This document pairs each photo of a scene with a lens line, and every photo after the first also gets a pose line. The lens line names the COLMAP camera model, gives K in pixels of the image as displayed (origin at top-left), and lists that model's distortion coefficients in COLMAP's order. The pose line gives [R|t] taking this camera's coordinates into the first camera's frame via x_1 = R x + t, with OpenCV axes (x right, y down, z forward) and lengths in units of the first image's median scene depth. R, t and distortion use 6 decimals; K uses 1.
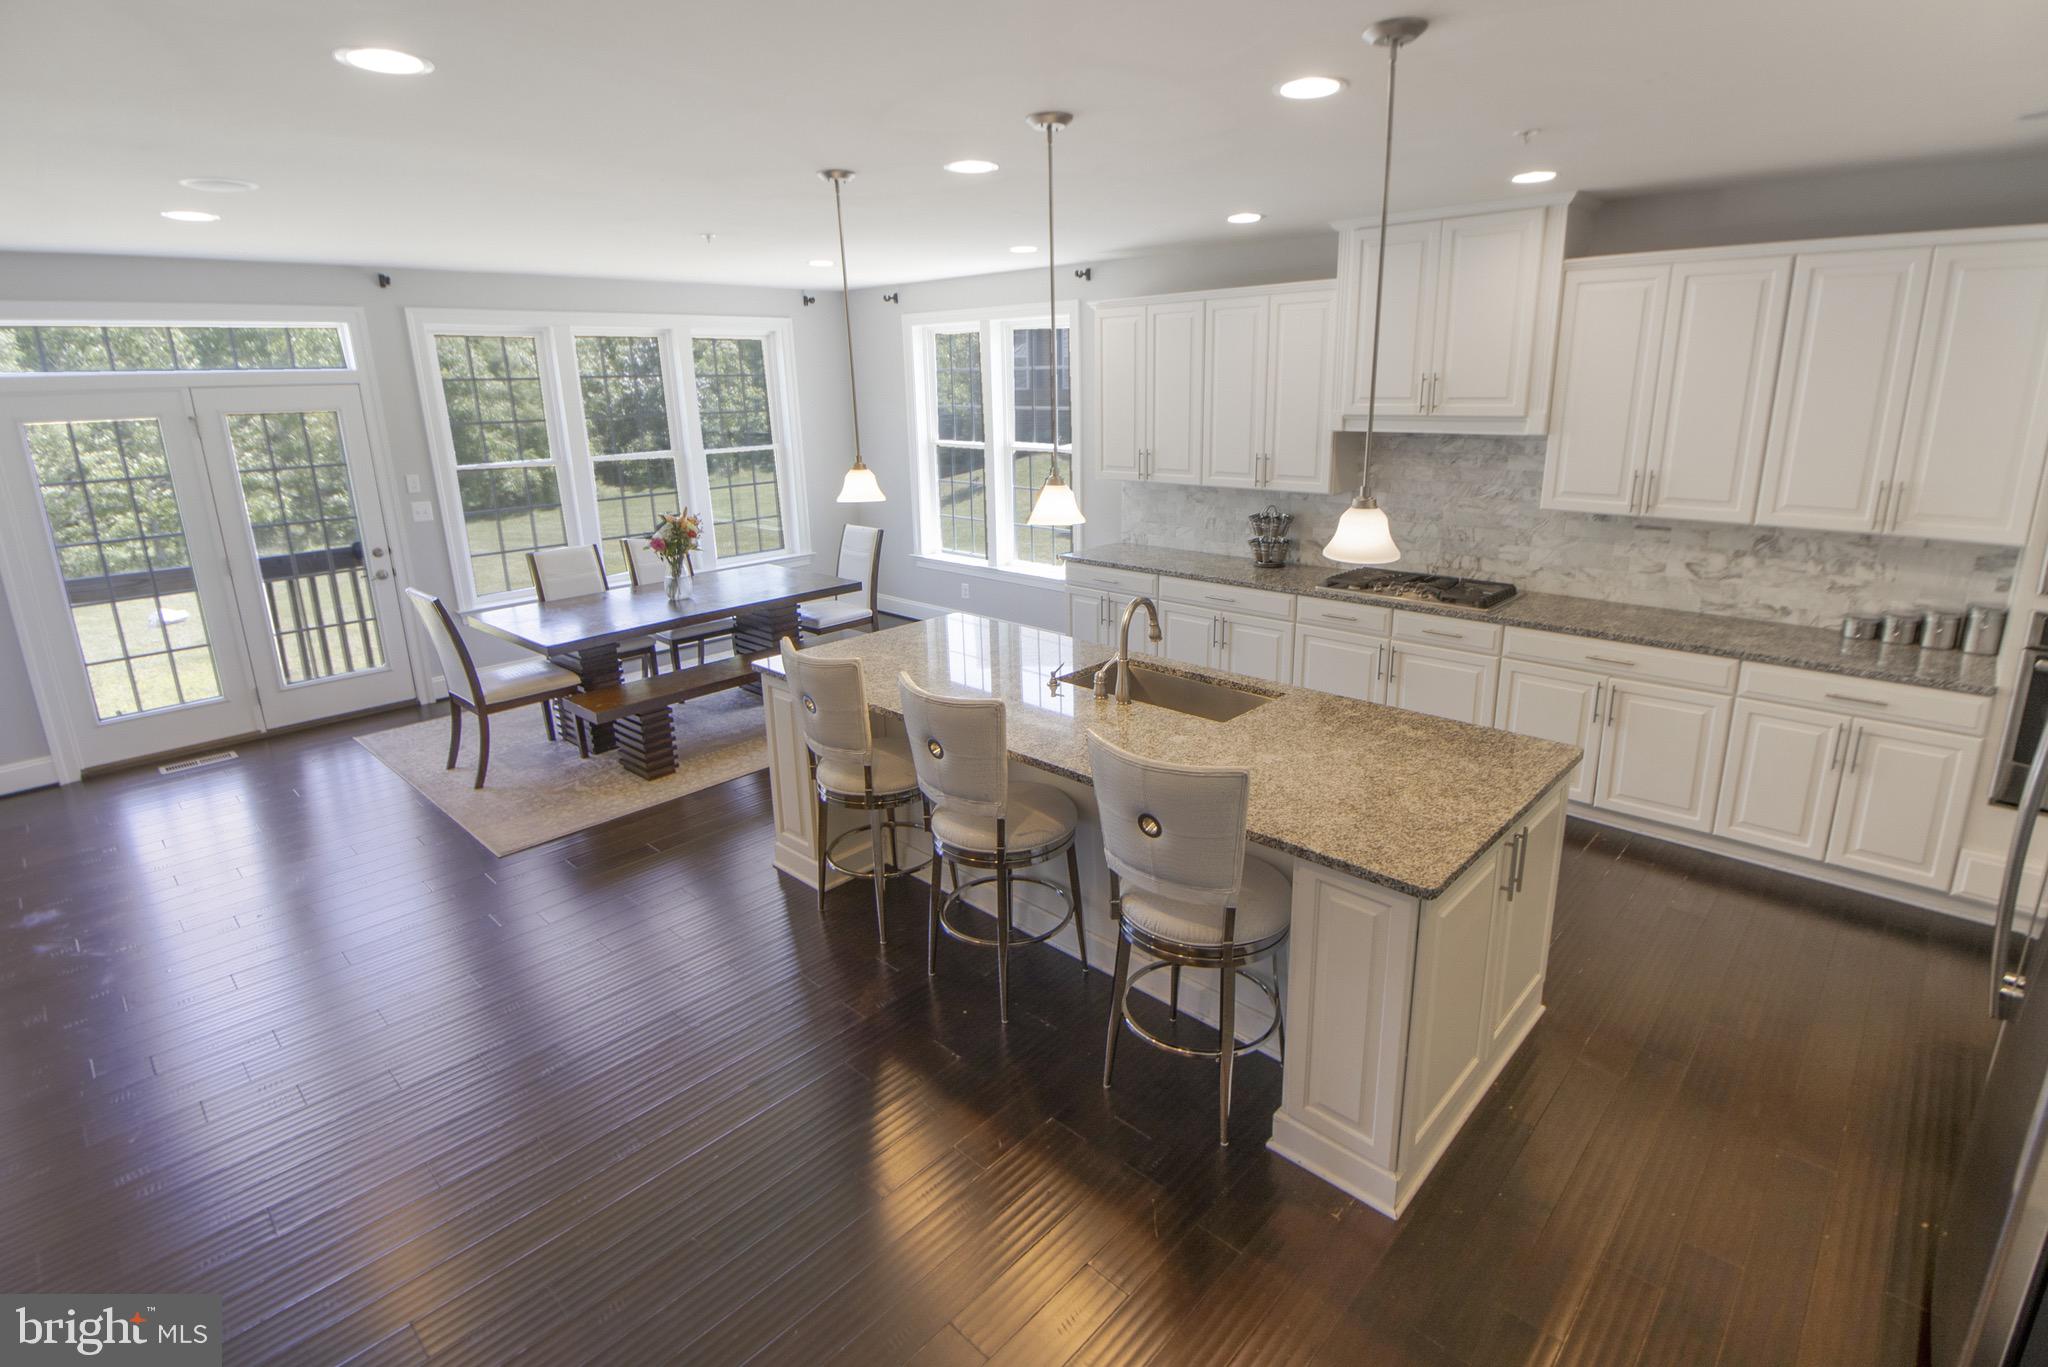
lens RADIAL K [[947.9, 0, 1075.3], [0, 947.9, 622.3], [0, 0, 1]] dist [0.004220, -0.003164]
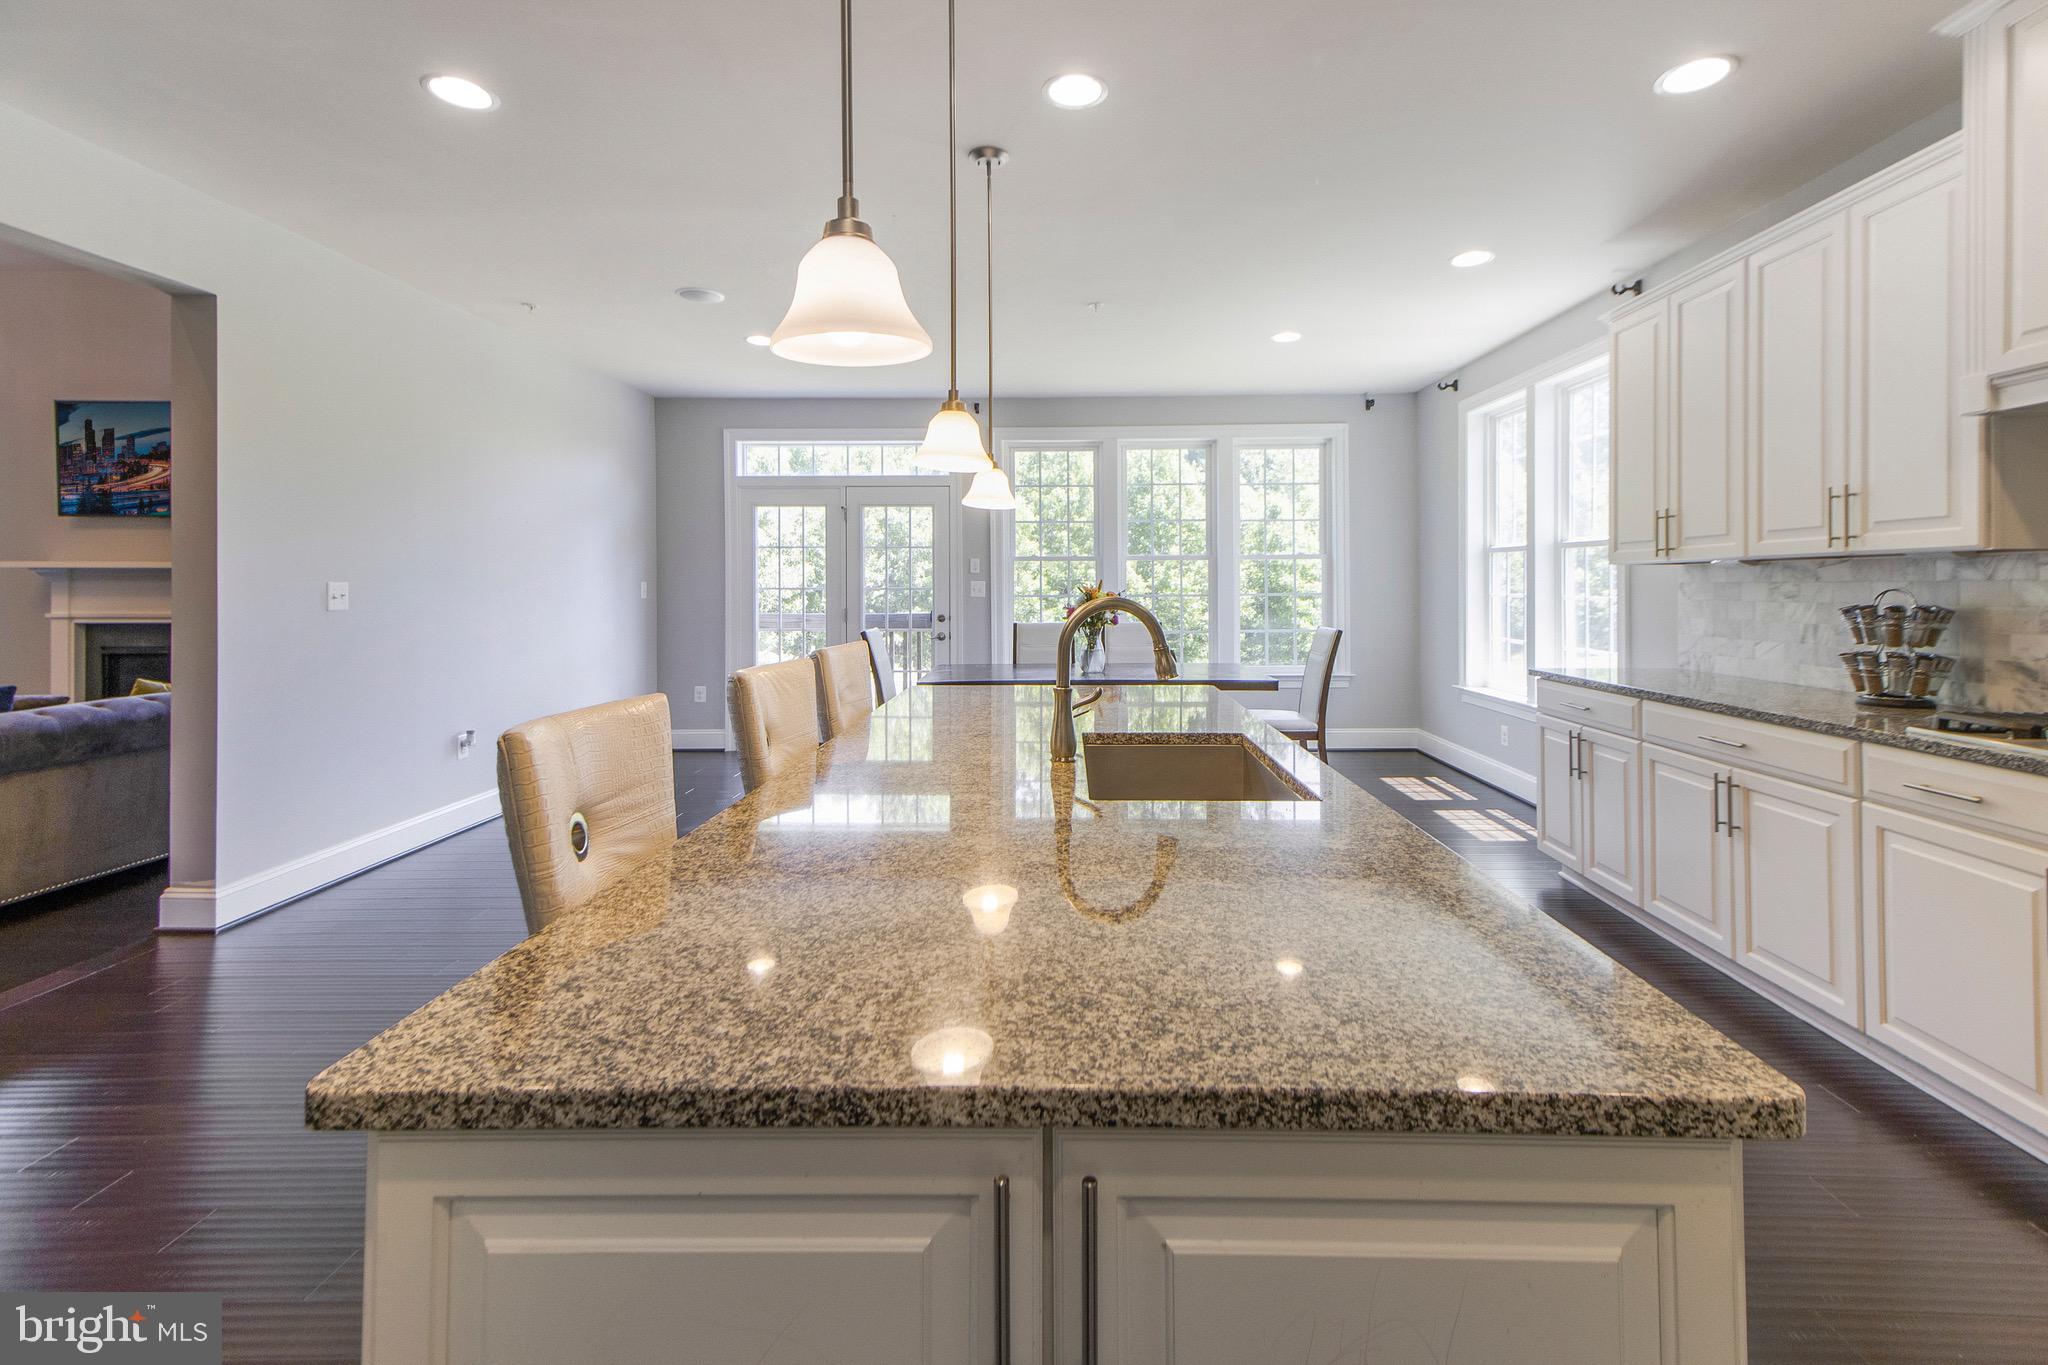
lens RADIAL K [[947.9, 0, 1077.2], [0, 947.9, 582.3], [0, 0, 1]] dist [0.004220, -0.003164]
pose [[0.660021, 0.006324, -0.751221, 0.366365], [-0.187968, 0.969548, -0.156986, 0.049196], [0.727352, 0.244819, 0.641111, 0.400921]]
